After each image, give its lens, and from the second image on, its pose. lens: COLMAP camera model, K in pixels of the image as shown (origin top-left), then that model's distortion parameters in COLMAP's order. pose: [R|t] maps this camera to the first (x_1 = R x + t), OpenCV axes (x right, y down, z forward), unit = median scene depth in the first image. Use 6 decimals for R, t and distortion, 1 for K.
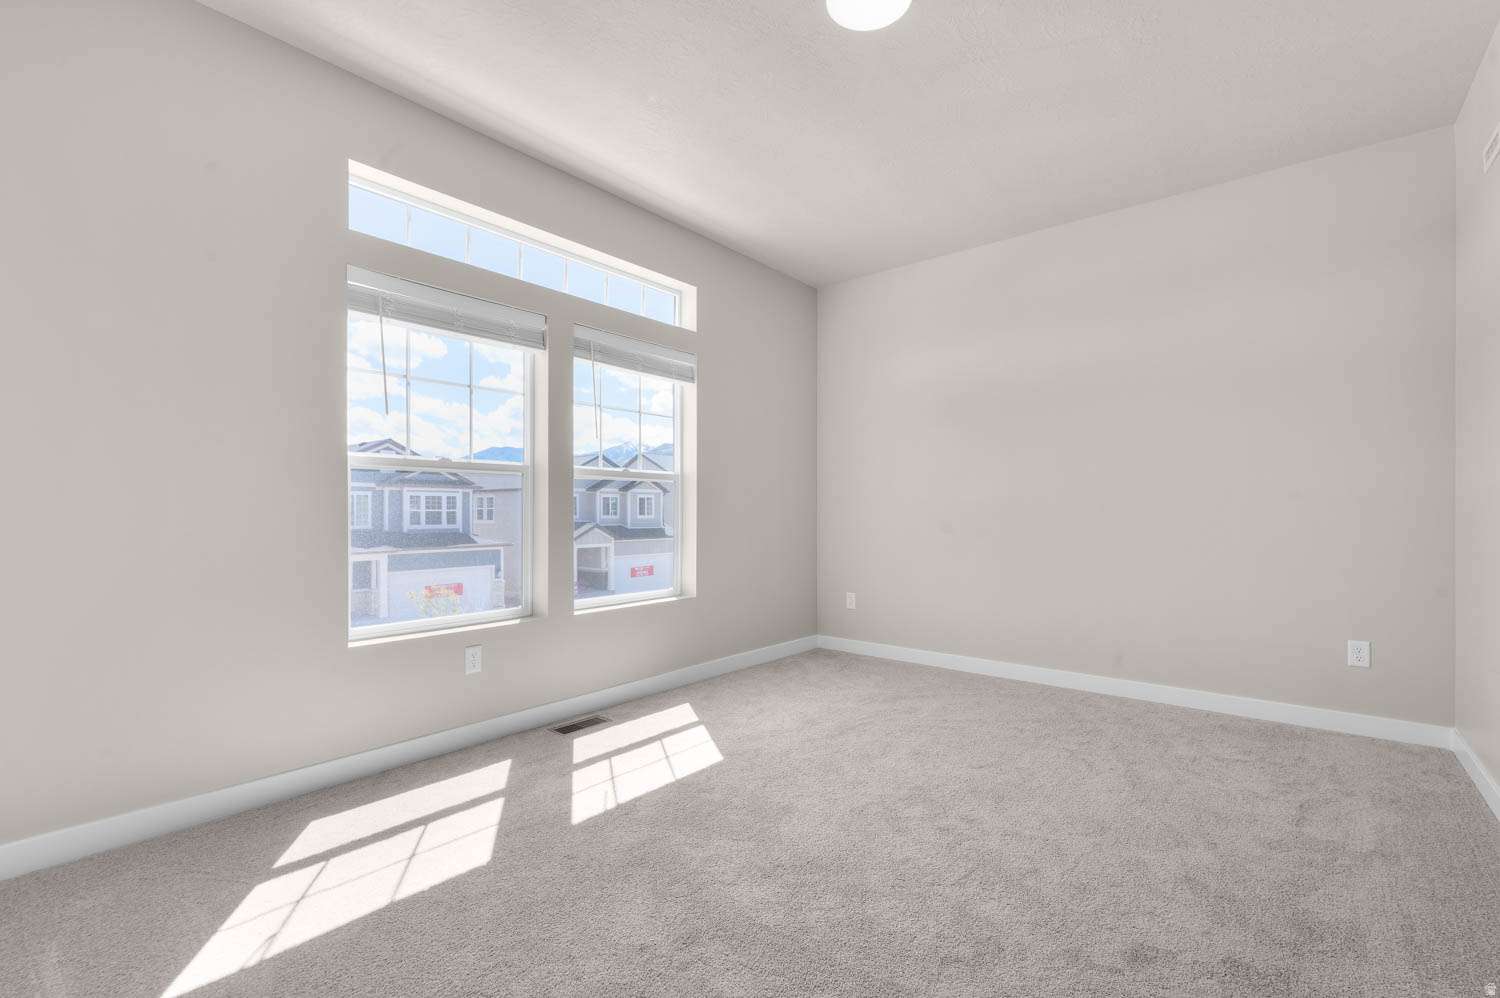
lens RADIAL K [[656.9, 0, 746.5], [0, 656.9, 513.4], [0, 0, 1]] dist [-0.000129, -0.000125]
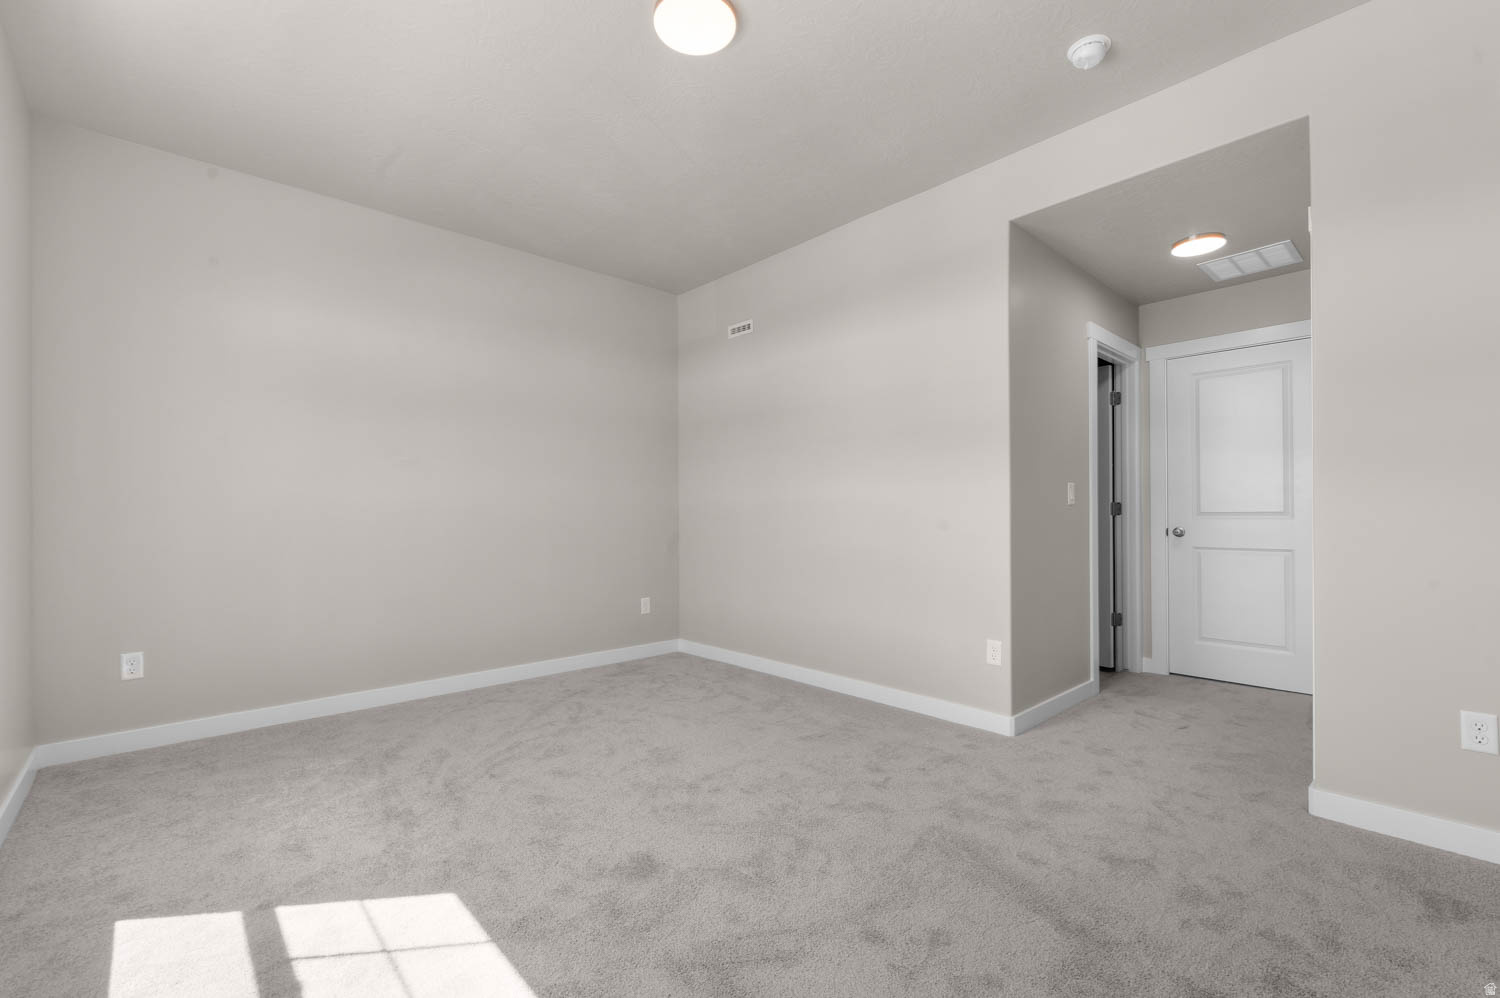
lens RADIAL K [[641.8, 0, 753.1], [0, 641.8, 515.8], [0, 0, 1]] dist [0.002104, 0.000615]
pose [[0.122137, -0.003122, 0.992508, -0.588069], [0.007394, 0.999970, 0.002235, -0.005681], [-0.992486, 0.007066, 0.122157, 0.567357]]
